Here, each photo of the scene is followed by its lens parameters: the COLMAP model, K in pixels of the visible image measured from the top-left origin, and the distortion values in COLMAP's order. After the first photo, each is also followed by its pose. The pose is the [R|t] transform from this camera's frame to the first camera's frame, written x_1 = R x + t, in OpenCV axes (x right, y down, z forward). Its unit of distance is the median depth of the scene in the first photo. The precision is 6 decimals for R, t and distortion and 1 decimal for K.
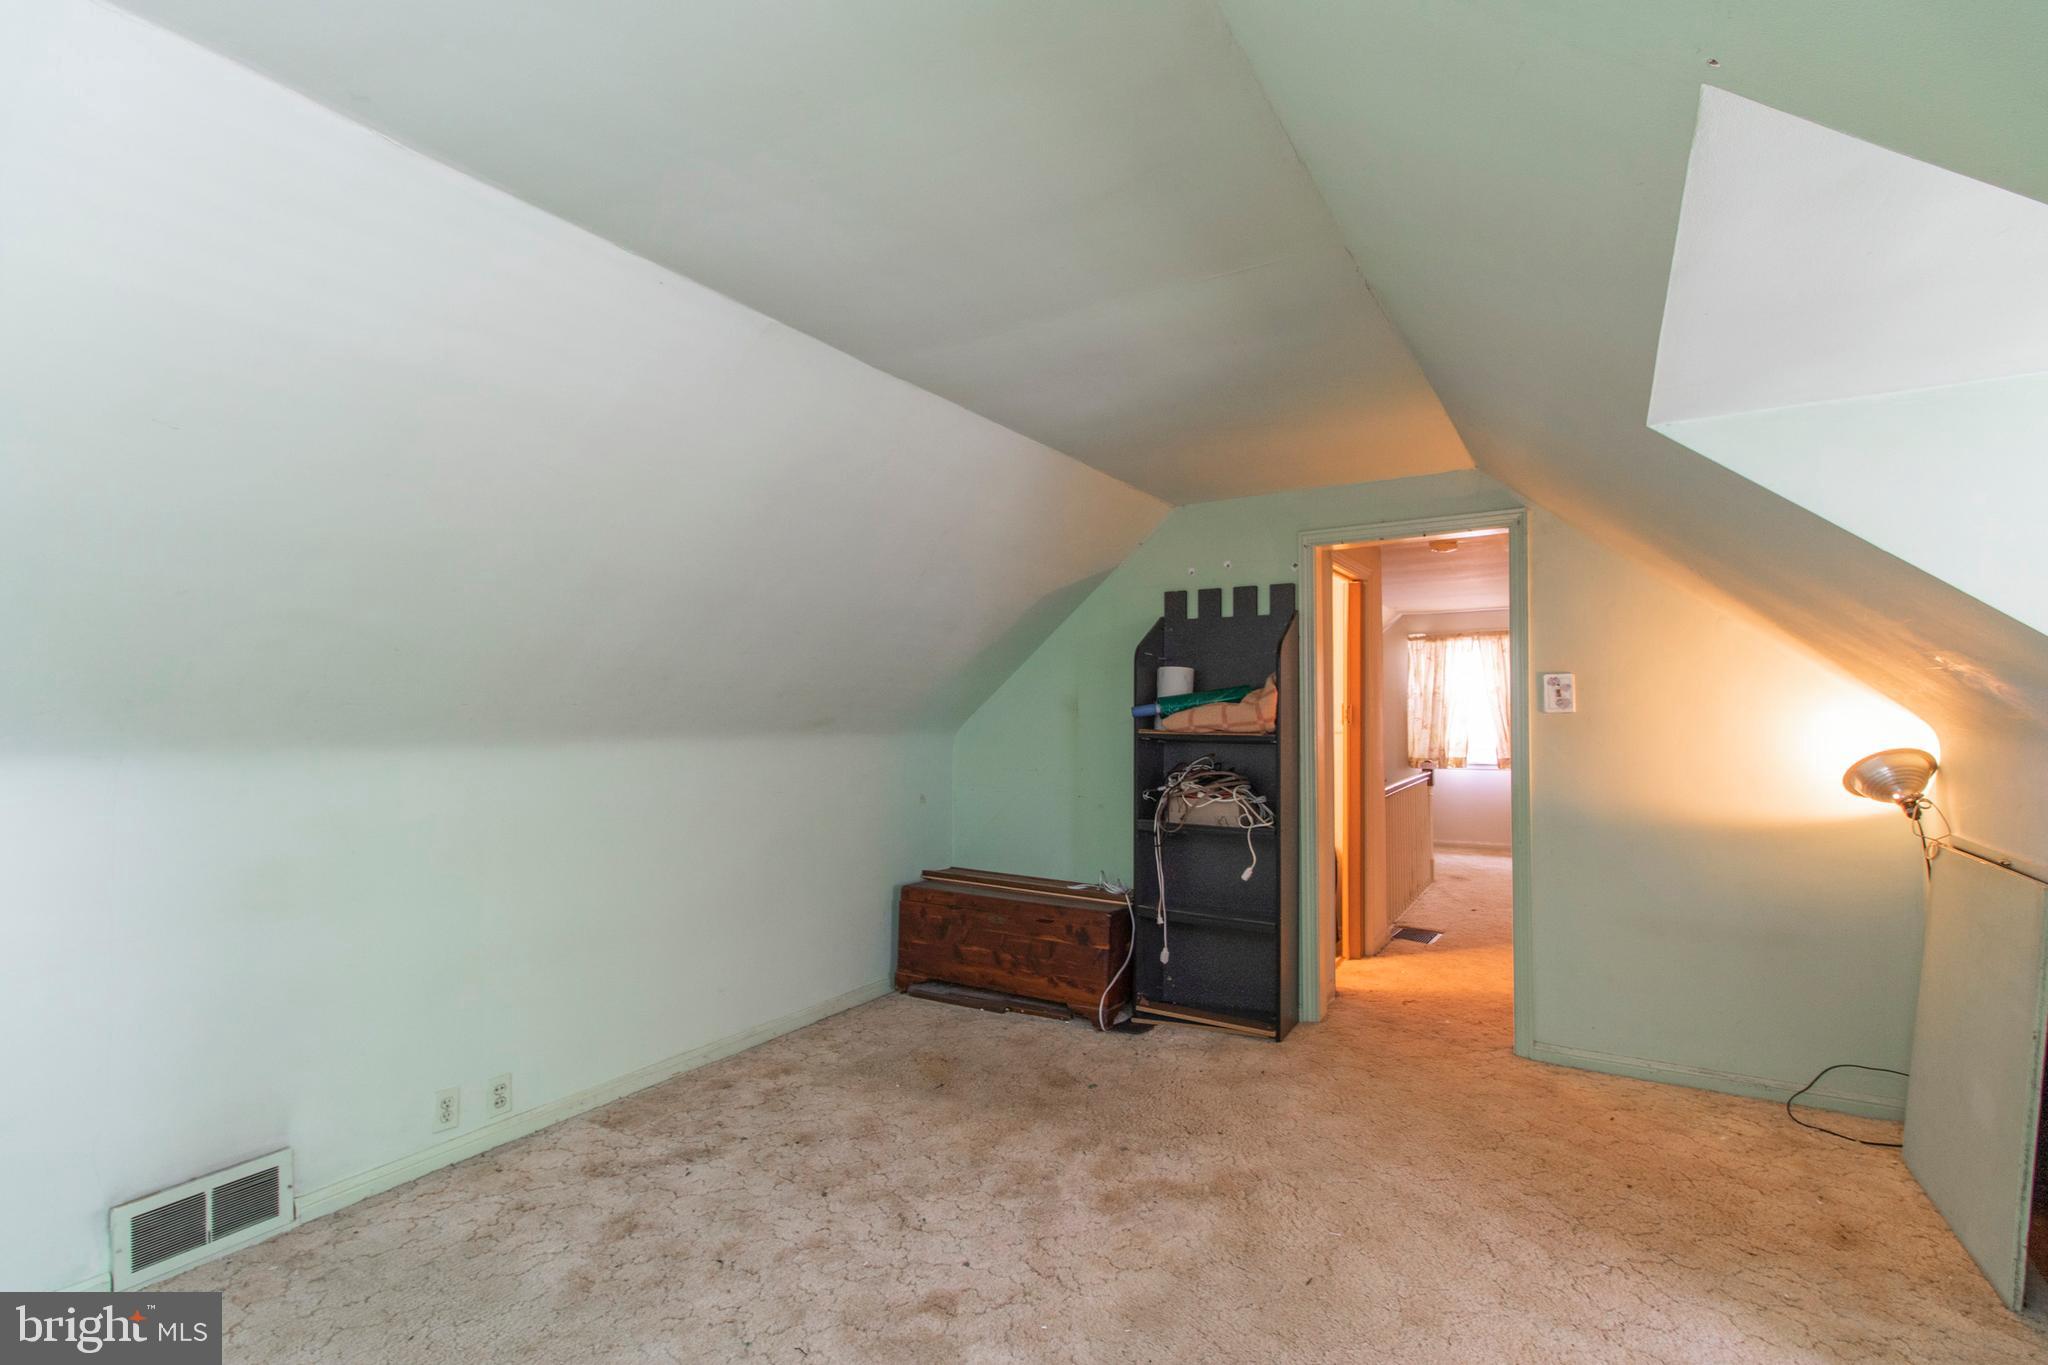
lens RADIAL K [[951.2, 0, 1007.9], [0, 951.2, 689.0], [0, 0, 1]] dist [0.001914, 0.000493]
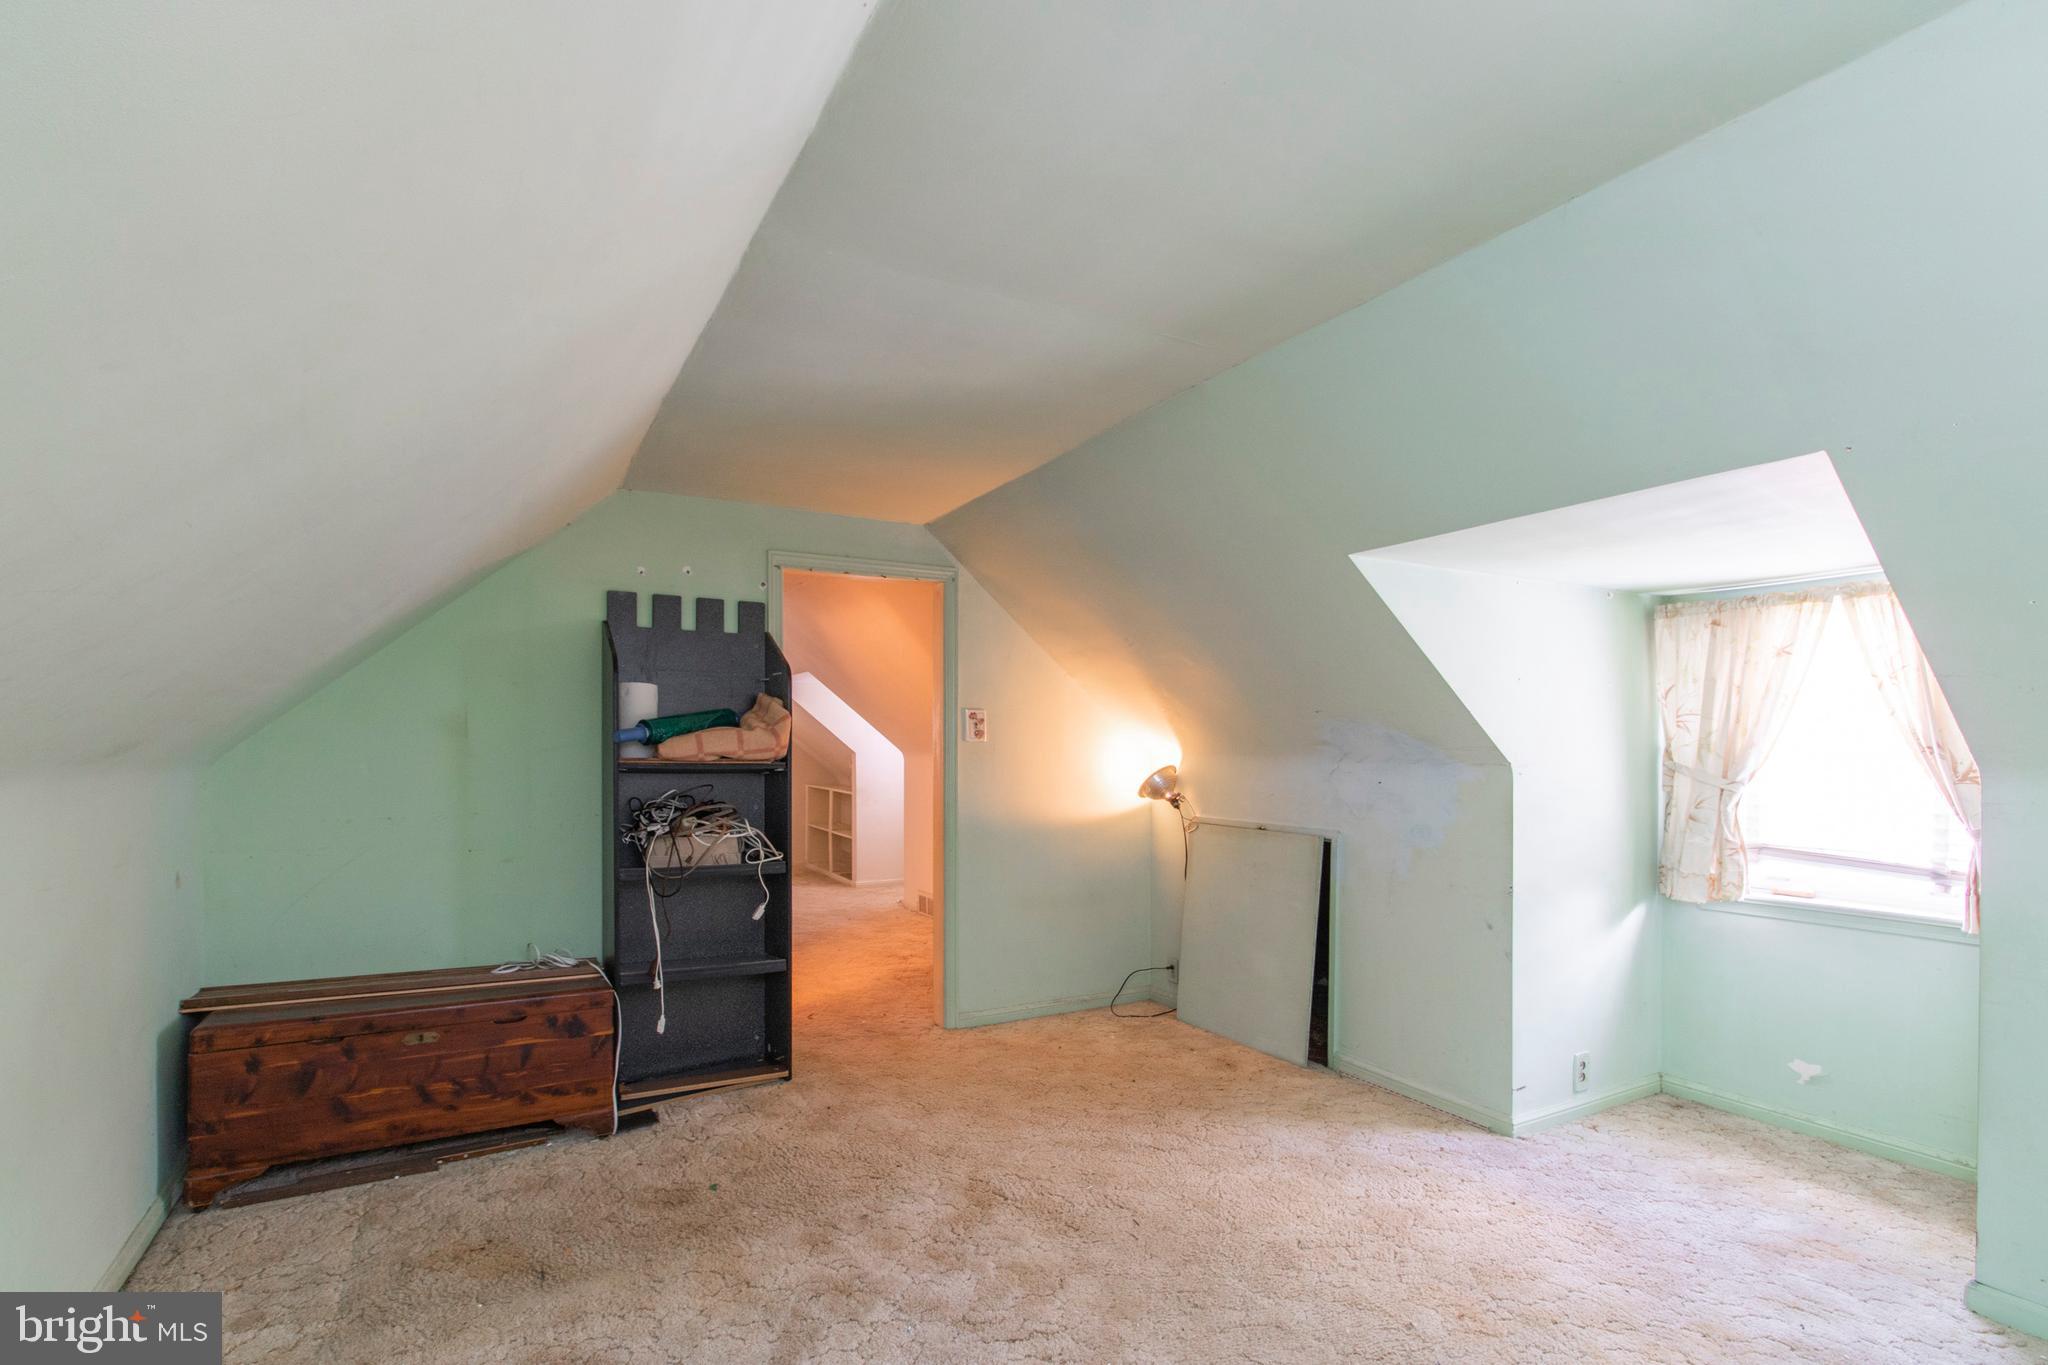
lens RADIAL K [[979.3, 0, 1020.3], [0, 979.3, 750.5], [0, 0, 1]] dist [0.001581, 0.000591]
pose [[0.477412, -0.000204, 0.878680, -0.456537], [-0.029987, 0.999414, 0.016525, 0.012541], [-0.878168, -0.034238, 0.477126, 0.316892]]
